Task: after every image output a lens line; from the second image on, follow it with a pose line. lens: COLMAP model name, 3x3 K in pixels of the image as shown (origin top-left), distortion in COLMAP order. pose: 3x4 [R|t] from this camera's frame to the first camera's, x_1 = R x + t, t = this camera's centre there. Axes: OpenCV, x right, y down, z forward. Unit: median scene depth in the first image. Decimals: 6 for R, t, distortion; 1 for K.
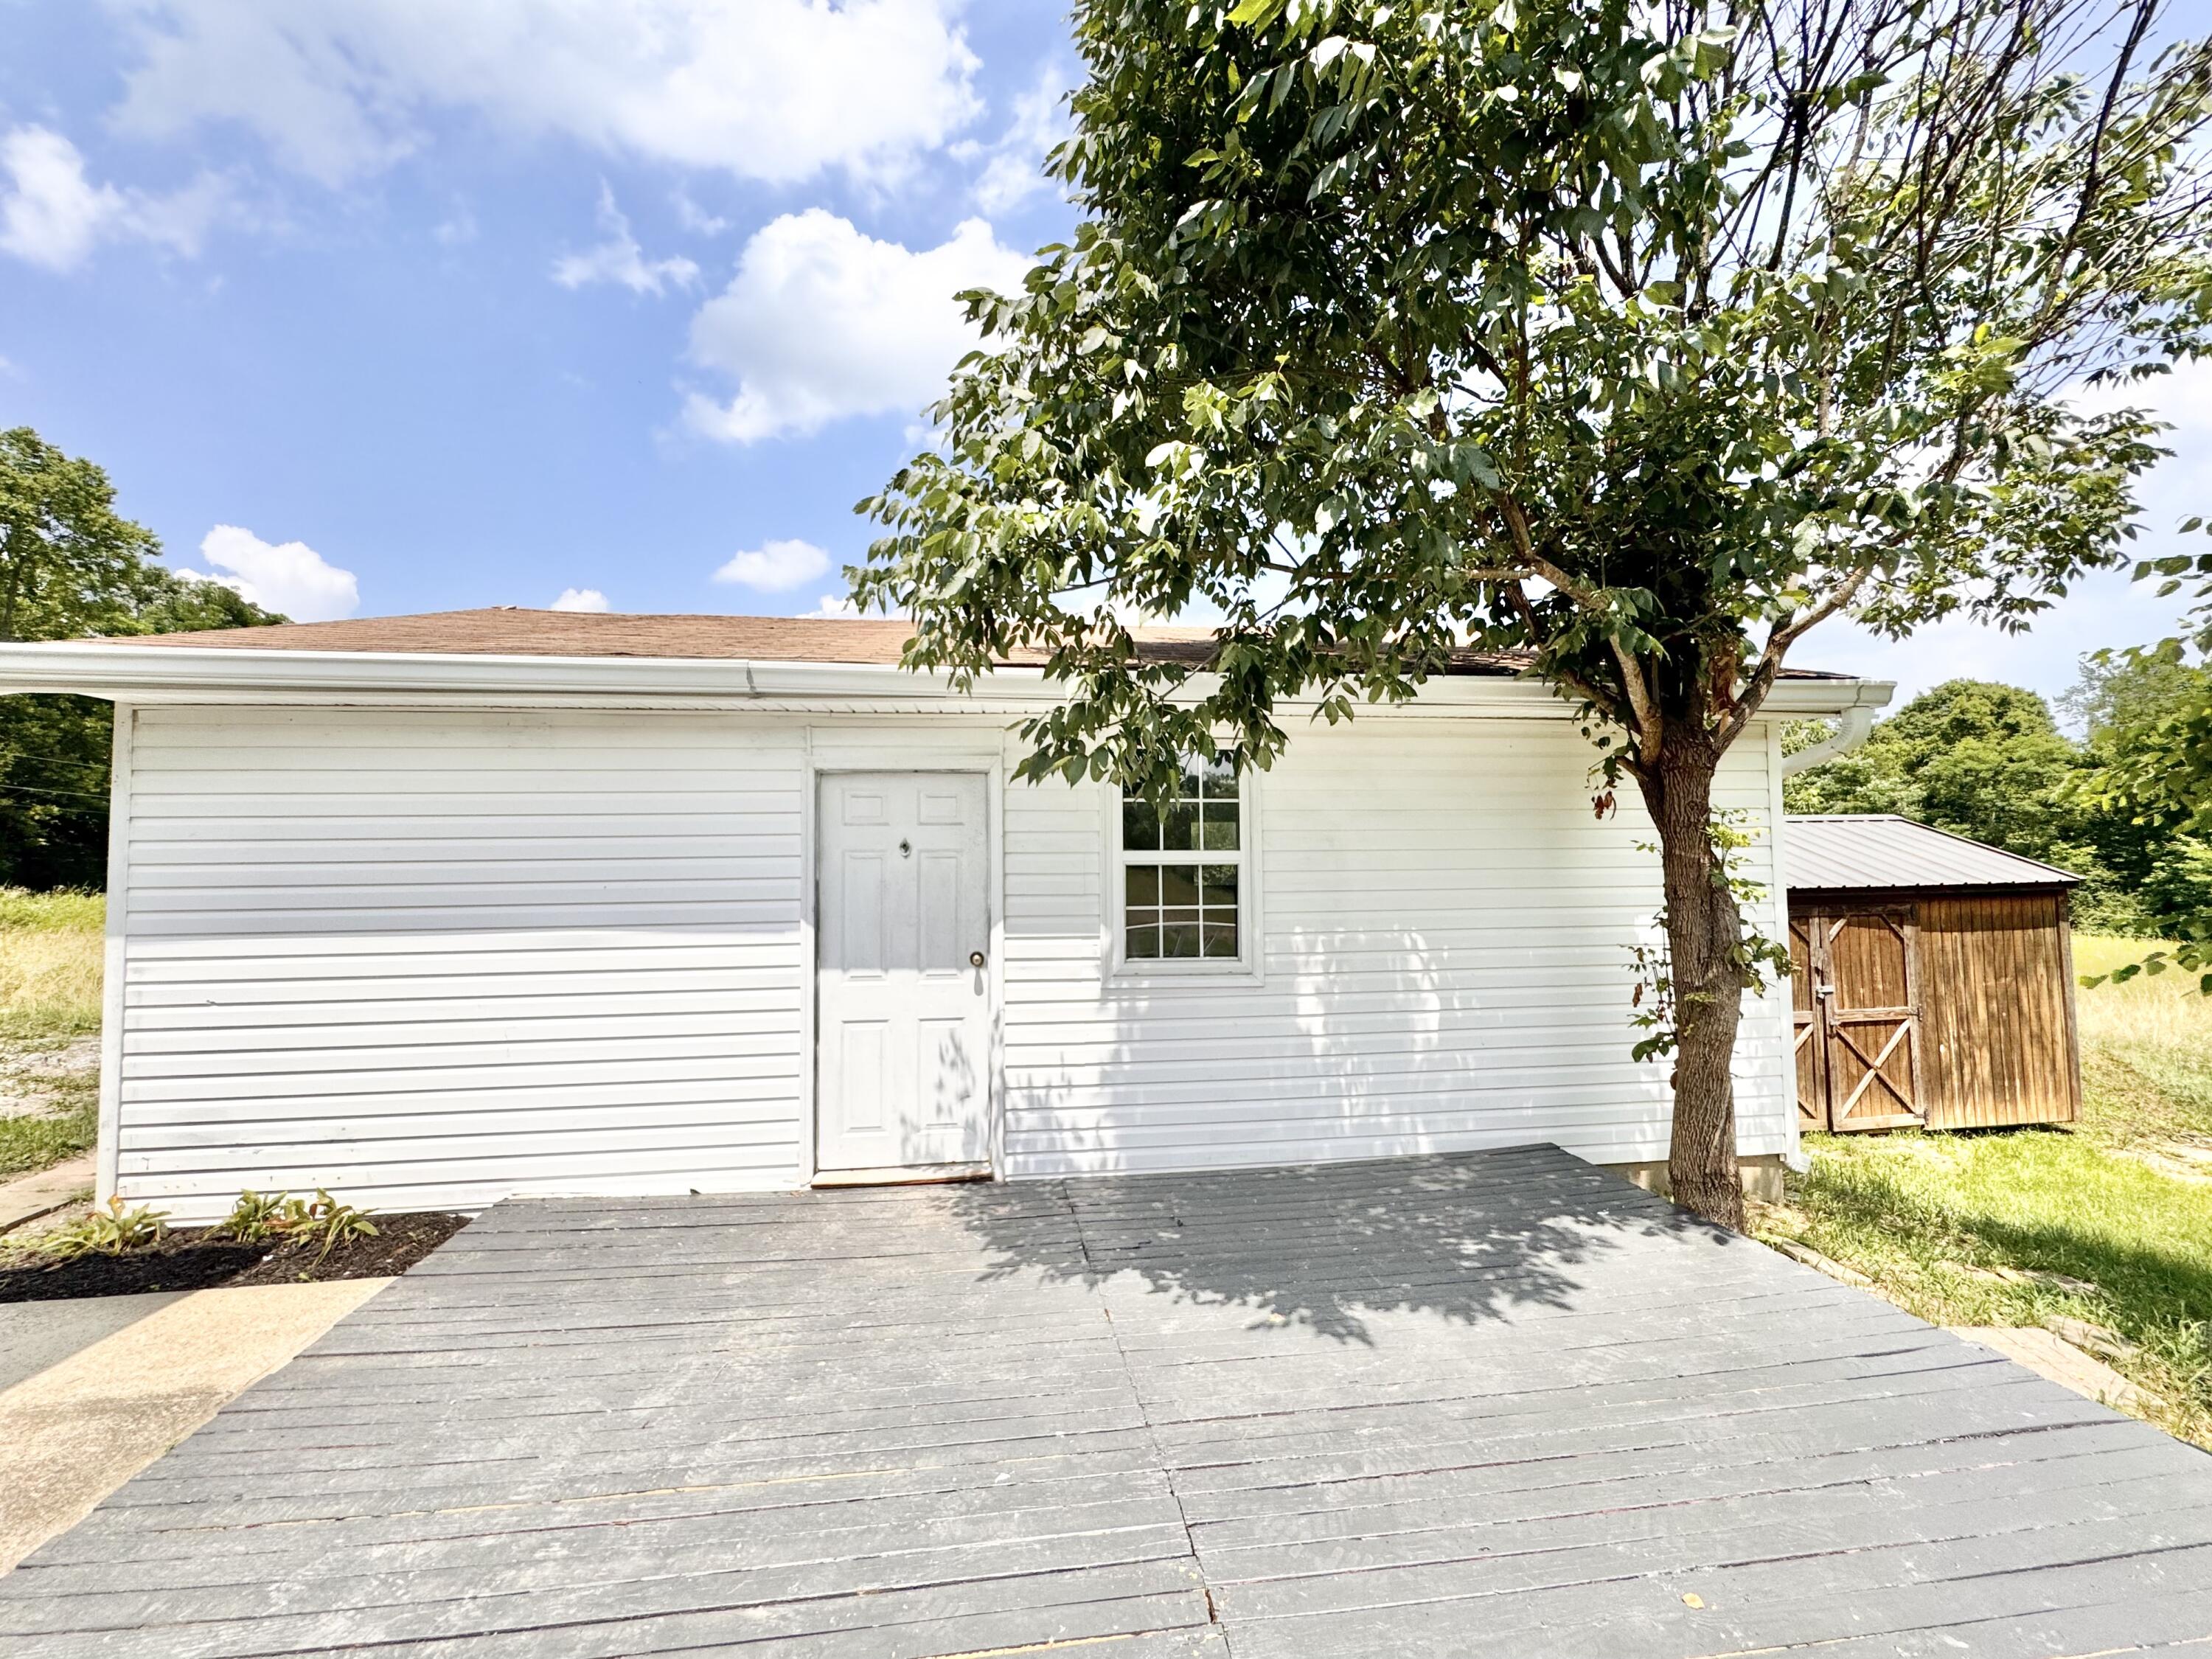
lens RADIAL K [[891.9, 0, 1106.0], [0, 891.9, 829.5], [0, 0, 1]] dist [-0.000540, 0.000146]
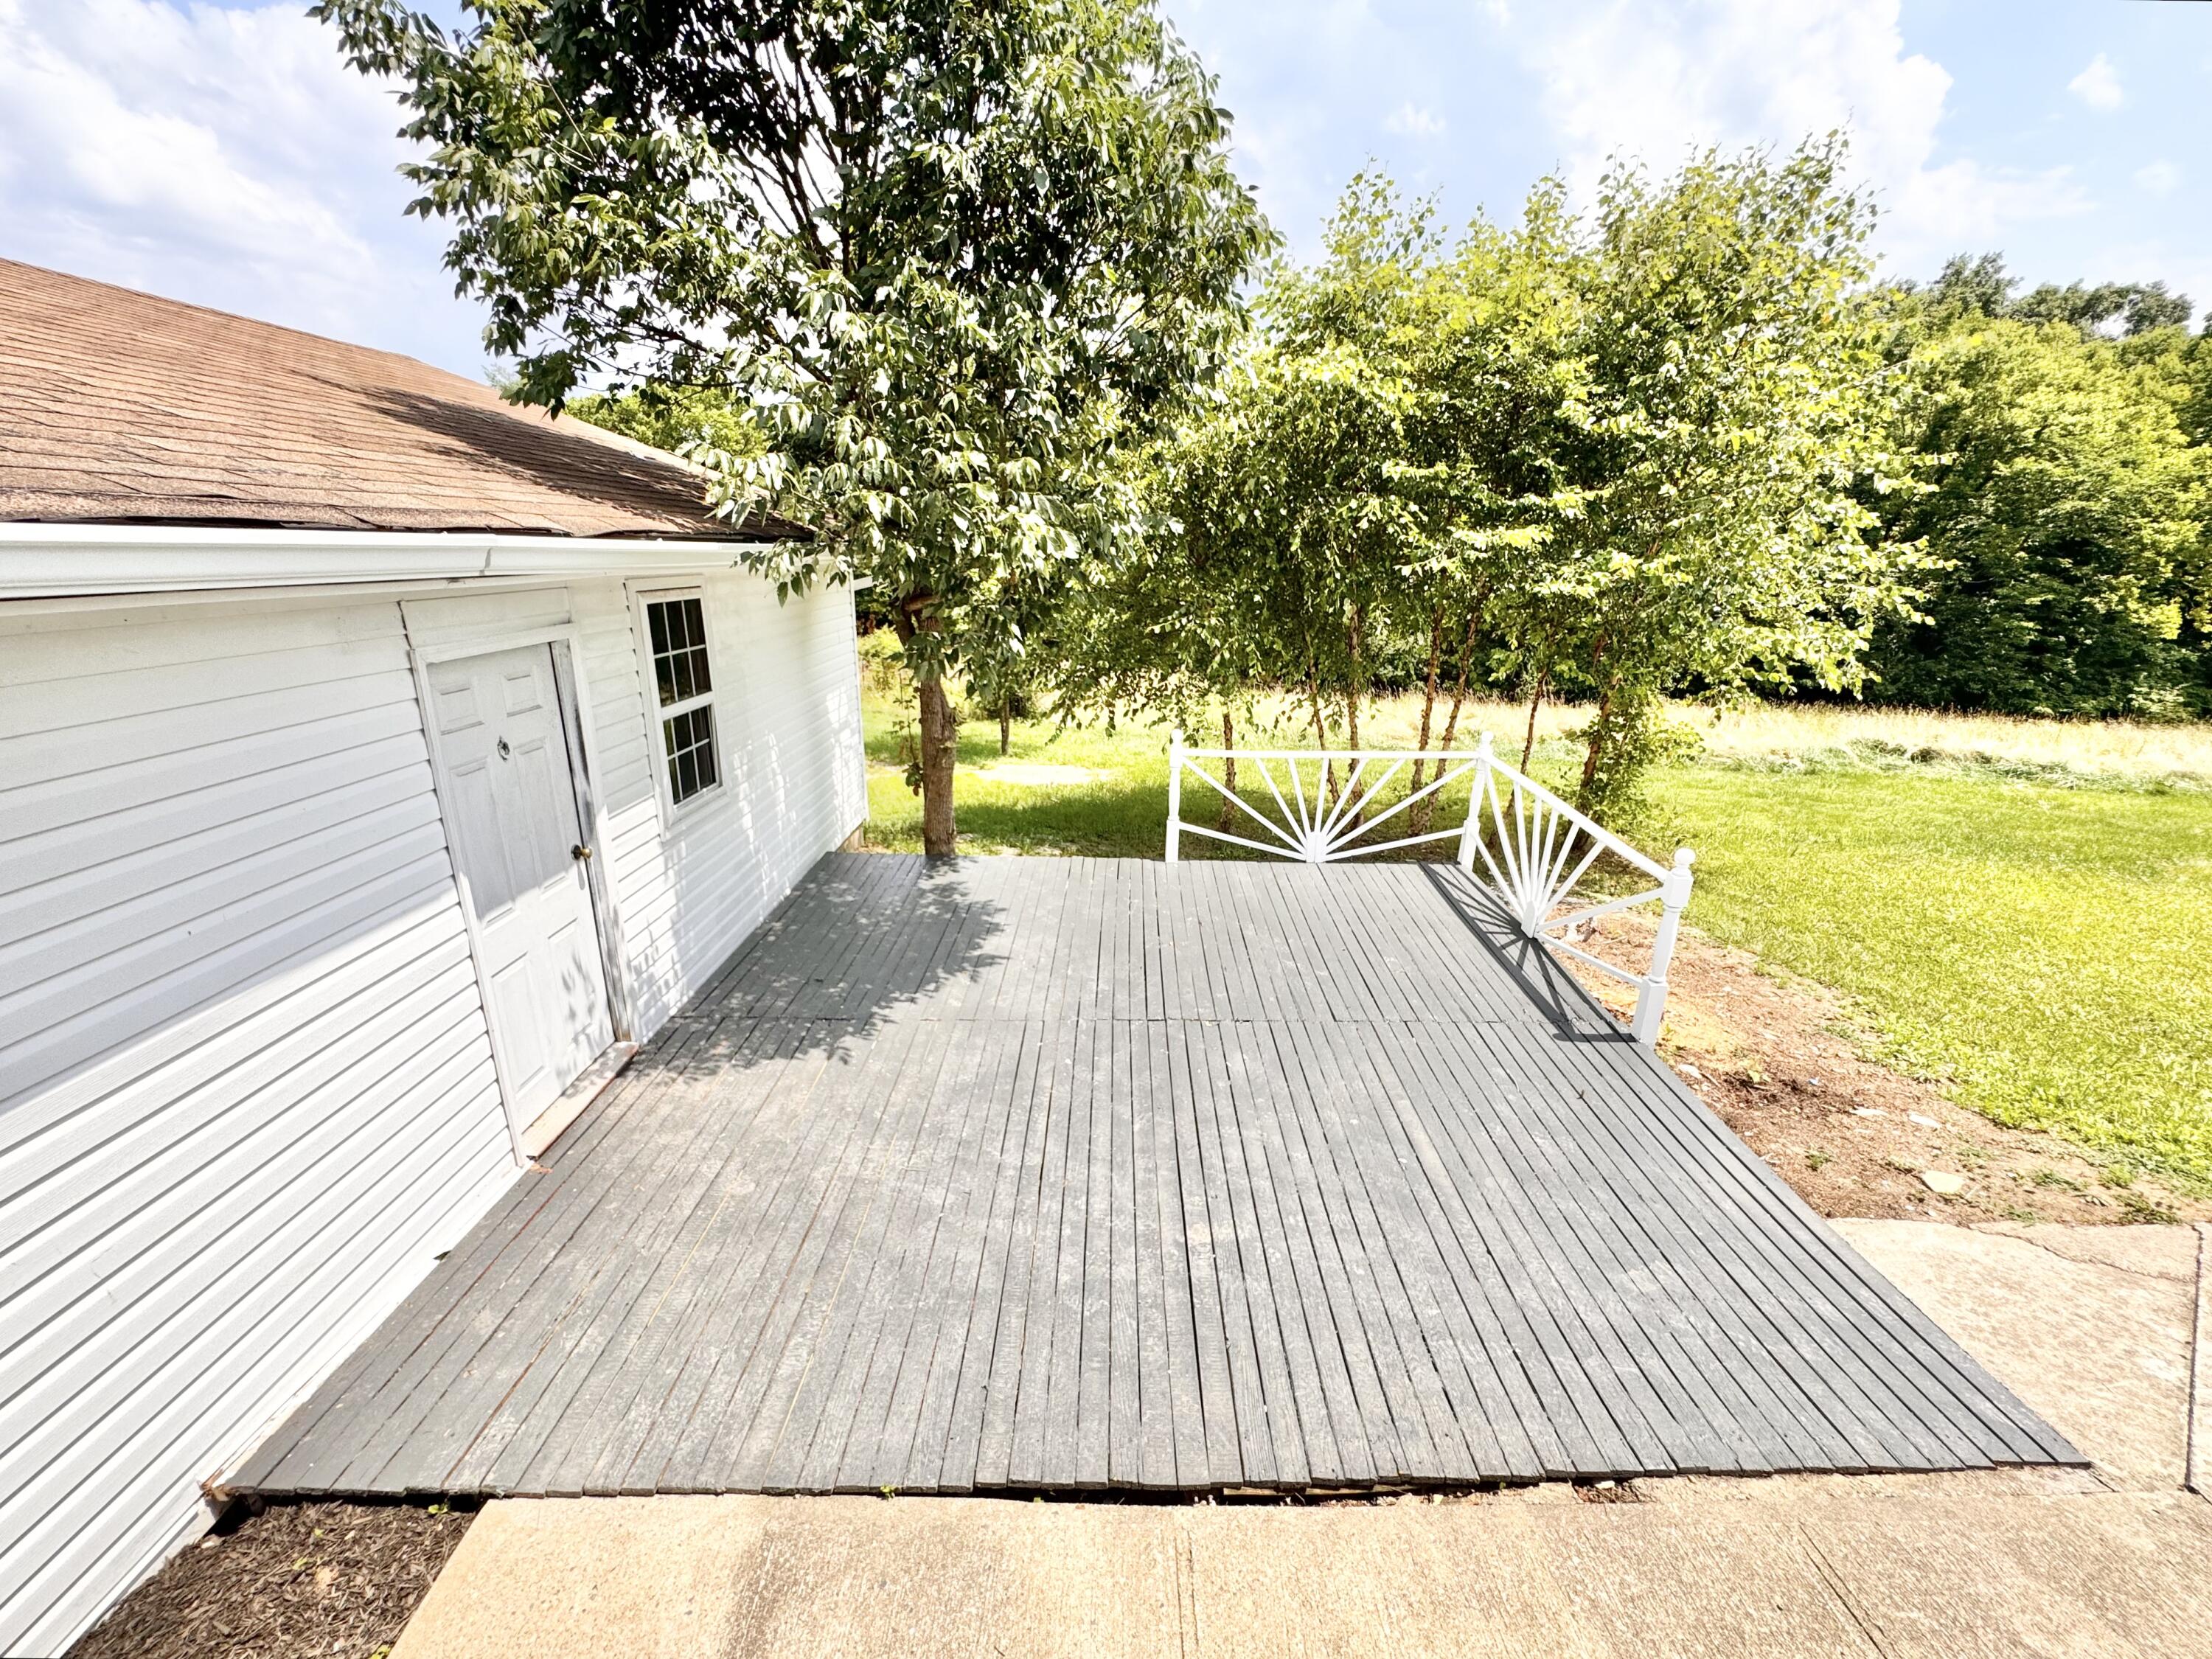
lens RADIAL K [[920.3, 0, 1091.4], [0, 920.3, 834.1], [0, 0, 1]] dist [-0.001639, 0.000662]
pose [[0.126785, -0.286910, 0.949530, -1.189298], [-0.079326, 0.951257, 0.298024, -0.238550], [-0.988753, -0.113107, 0.097846, 0.491376]]
